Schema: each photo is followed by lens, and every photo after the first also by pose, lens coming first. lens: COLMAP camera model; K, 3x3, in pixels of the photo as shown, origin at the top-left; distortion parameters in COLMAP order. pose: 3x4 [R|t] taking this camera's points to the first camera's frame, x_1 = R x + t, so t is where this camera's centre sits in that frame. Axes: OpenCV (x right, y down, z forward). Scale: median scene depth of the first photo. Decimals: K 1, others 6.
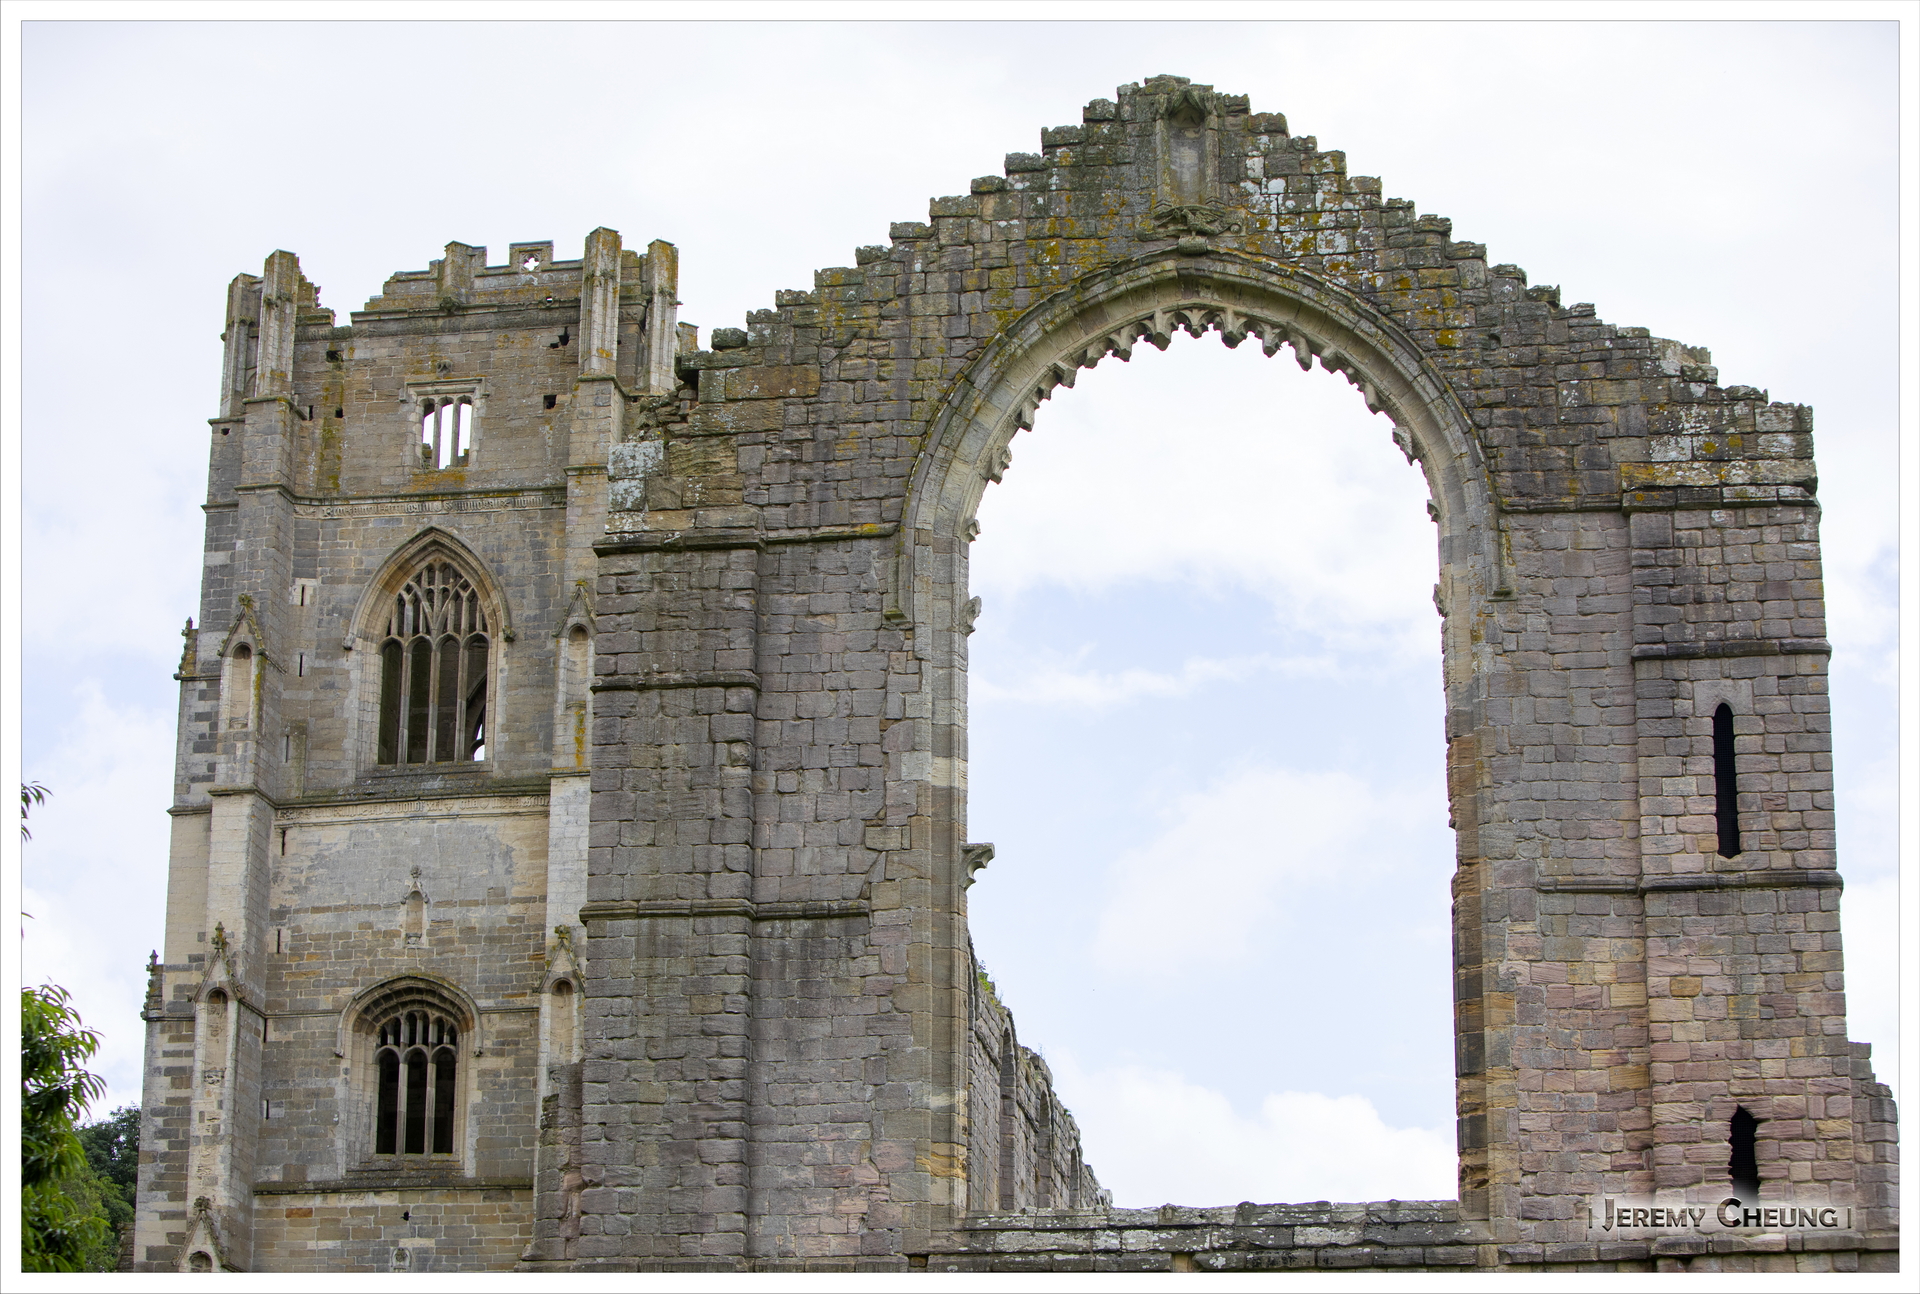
lens RADIAL K [[3798.3, 0, 942.9], [0, 3798.3, 699.5], [0, 0, 1]] dist [-0.316085, 0.000000]
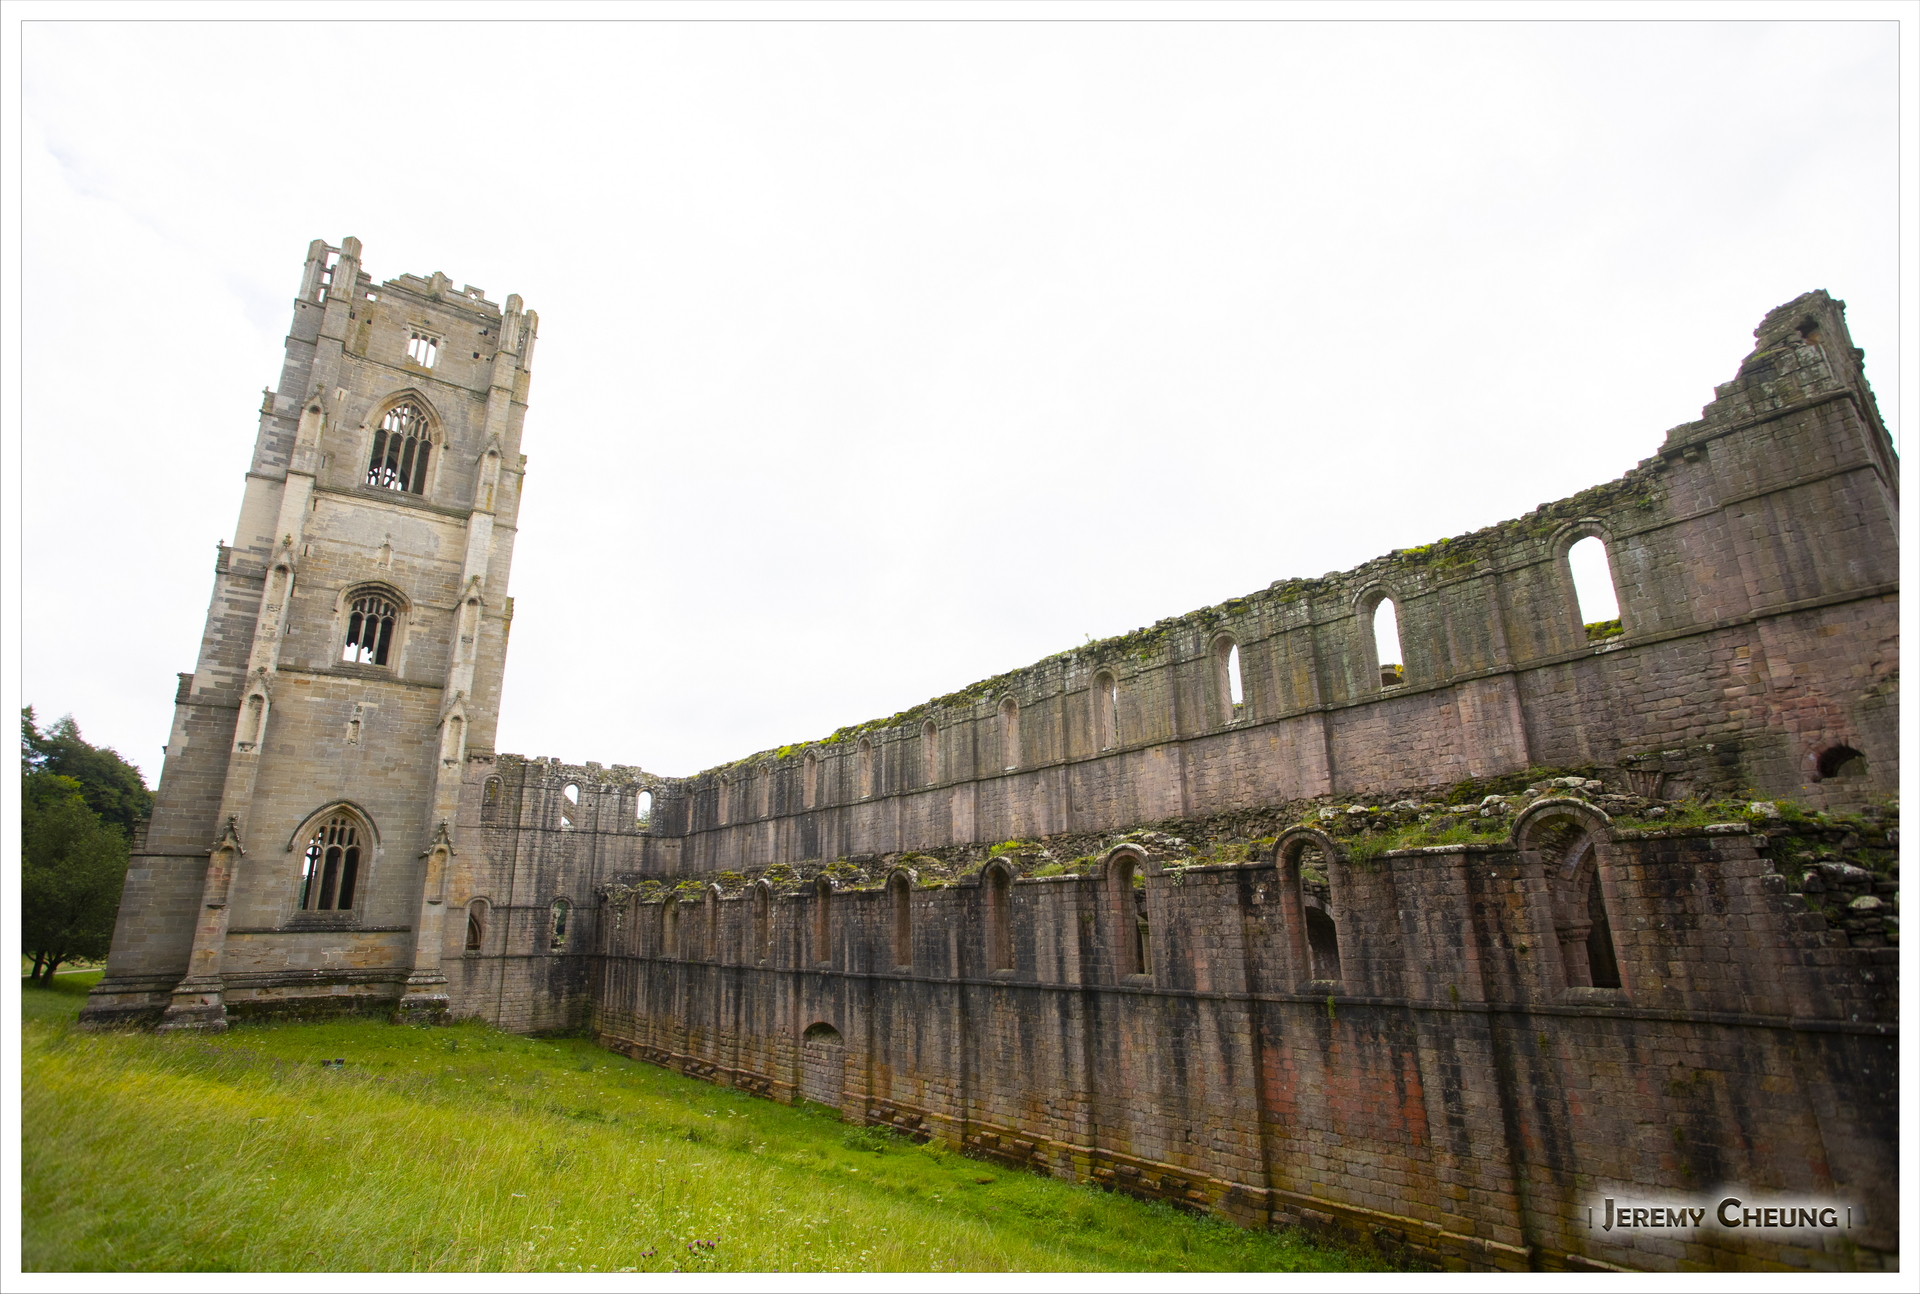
lens RADIAL K [[938.9, 0, 957.9], [0, 938.9, 639.4], [0, 0, 1]] dist [-0.031304, 0.001165]
pose [[0.686209, 0.193576, 0.701174, -0.684088], [-0.202529, 0.976668, -0.071426, 0.186724], [-0.698641, -0.092995, 0.709403, 0.938772]]
